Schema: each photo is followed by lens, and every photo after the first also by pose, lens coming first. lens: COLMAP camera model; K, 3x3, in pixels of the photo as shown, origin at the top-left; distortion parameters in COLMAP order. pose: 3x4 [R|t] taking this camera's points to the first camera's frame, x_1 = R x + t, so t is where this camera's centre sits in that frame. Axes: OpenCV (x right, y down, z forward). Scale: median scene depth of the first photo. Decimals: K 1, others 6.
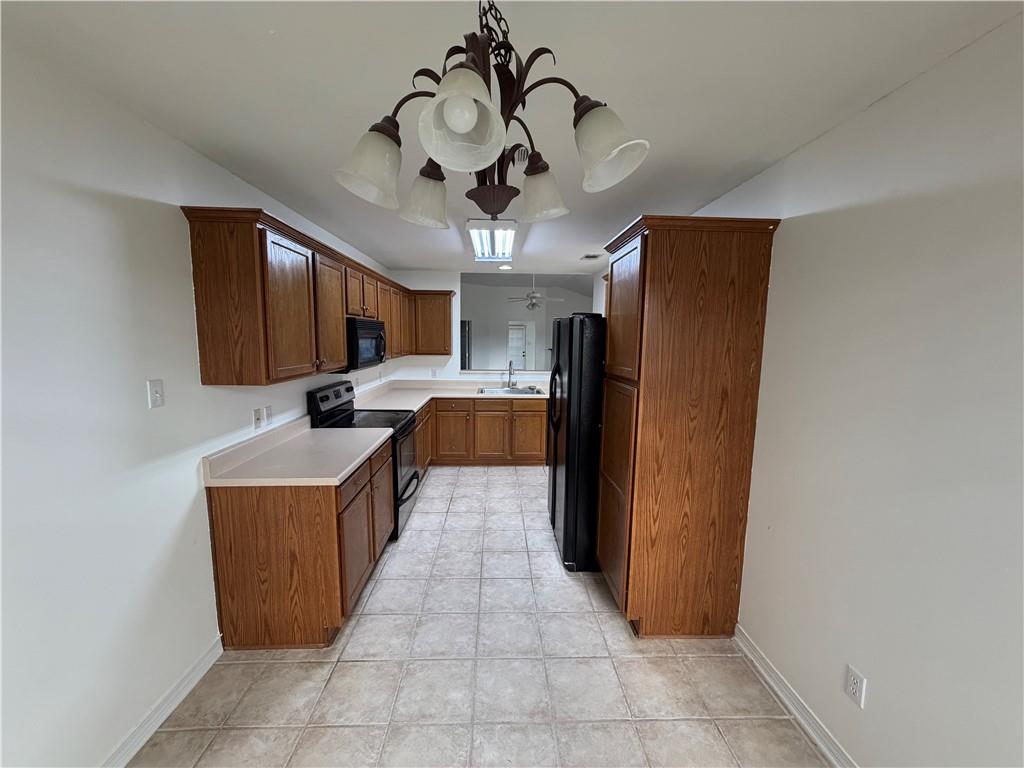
lens RADIAL K [[411.1, 0, 510.8], [0, 411.1, 385.7], [0, 0, 1]] dist [-0.000359, -0.000018]
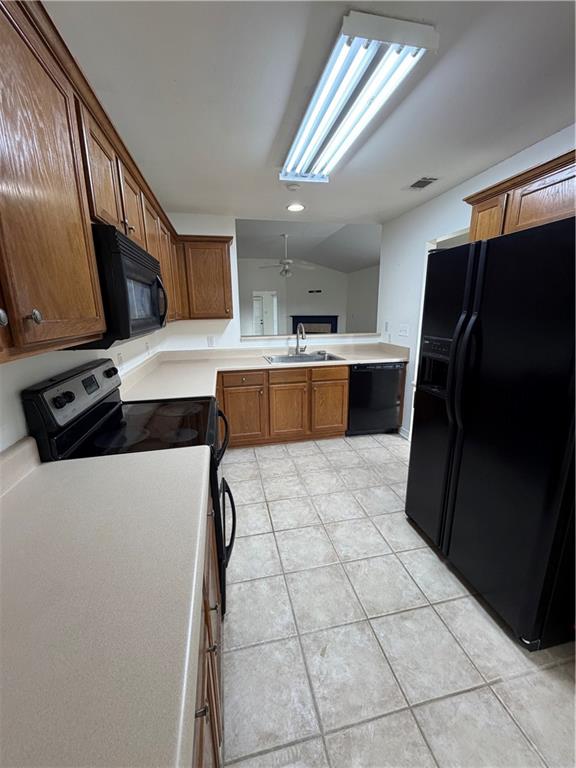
lens RADIAL K [[308.4, 0, 288.0], [0, 308.4, 382.6], [0, 0, 1]] dist [-0.000359, -0.000018]
pose [[0.984559, -0.063084, 0.163294, -0.169868], [0.044405, 0.992301, 0.115611, -0.014670], [-0.169330, -0.106575, 0.979780, 0.409691]]
